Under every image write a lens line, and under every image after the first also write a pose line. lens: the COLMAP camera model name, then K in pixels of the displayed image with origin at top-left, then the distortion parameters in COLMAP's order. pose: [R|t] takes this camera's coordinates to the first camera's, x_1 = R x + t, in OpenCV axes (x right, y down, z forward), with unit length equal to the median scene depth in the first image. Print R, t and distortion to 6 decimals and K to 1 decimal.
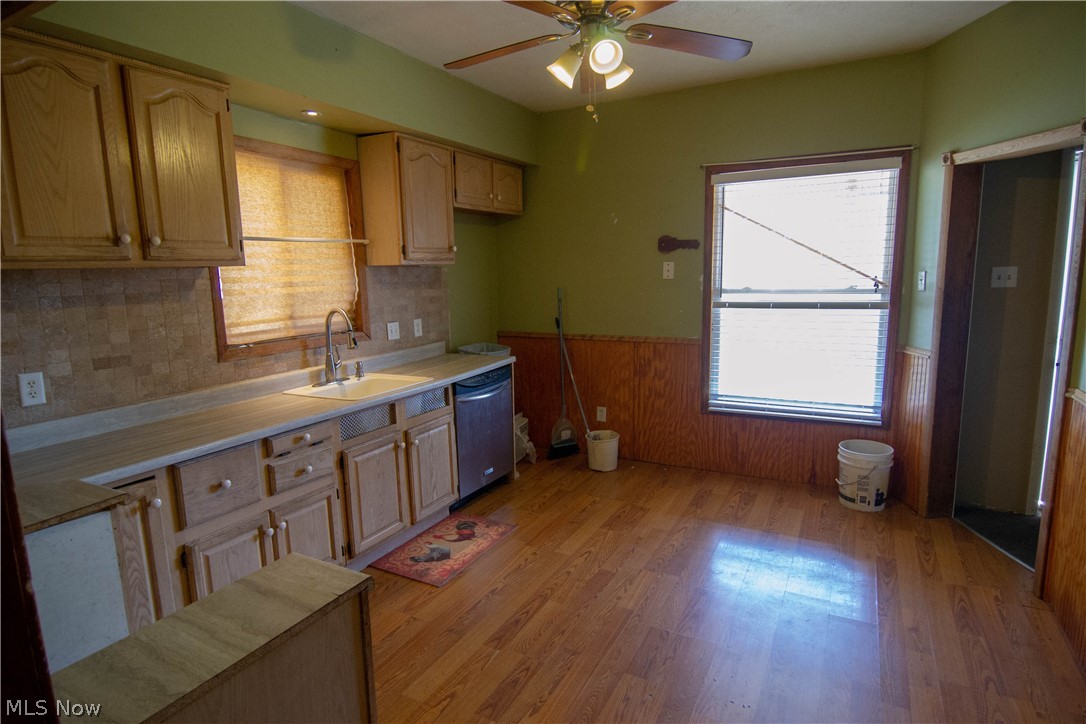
lens RADIAL K [[591.2, 0, 547.5], [0, 591.2, 359.4], [0, 0, 1]] dist [-0.010245, -0.002245]
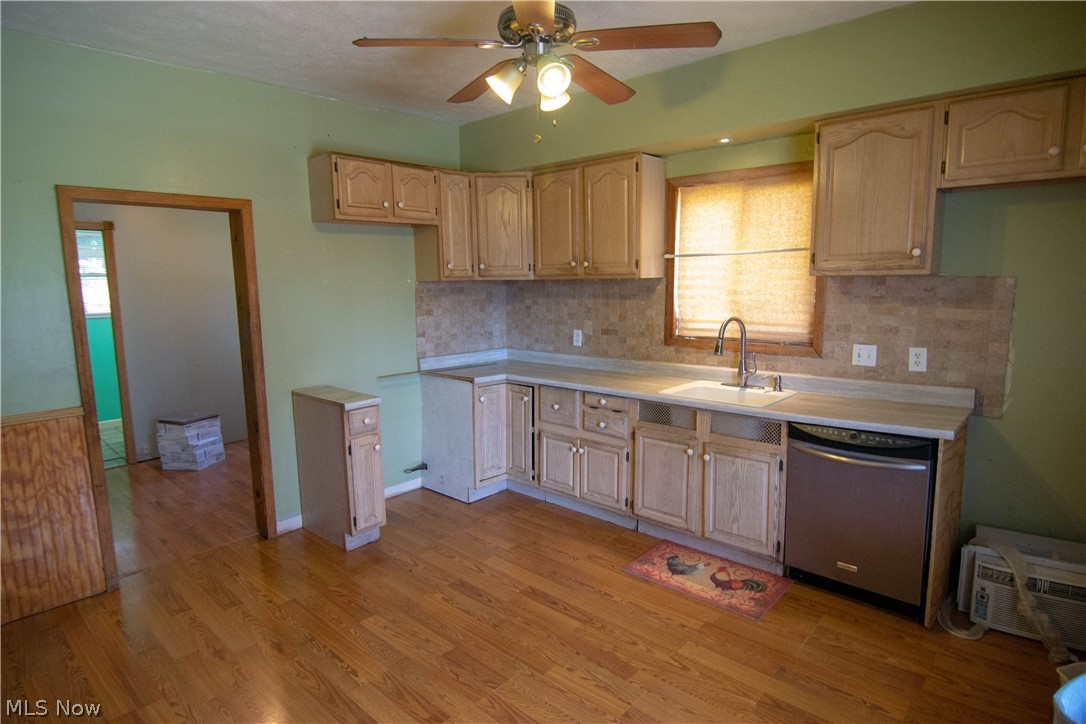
lens RADIAL K [[591.2, 0, 537.6], [0, 591.2, 360.6], [0, 0, 1]] dist [-0.010245, -0.002245]
pose [[-0.249322, 0.157981, -0.955448, 0.766825], [-0.126616, 0.972817, 0.193893, -0.173067], [0.960108, 0.169317, -0.222542, 0.920412]]
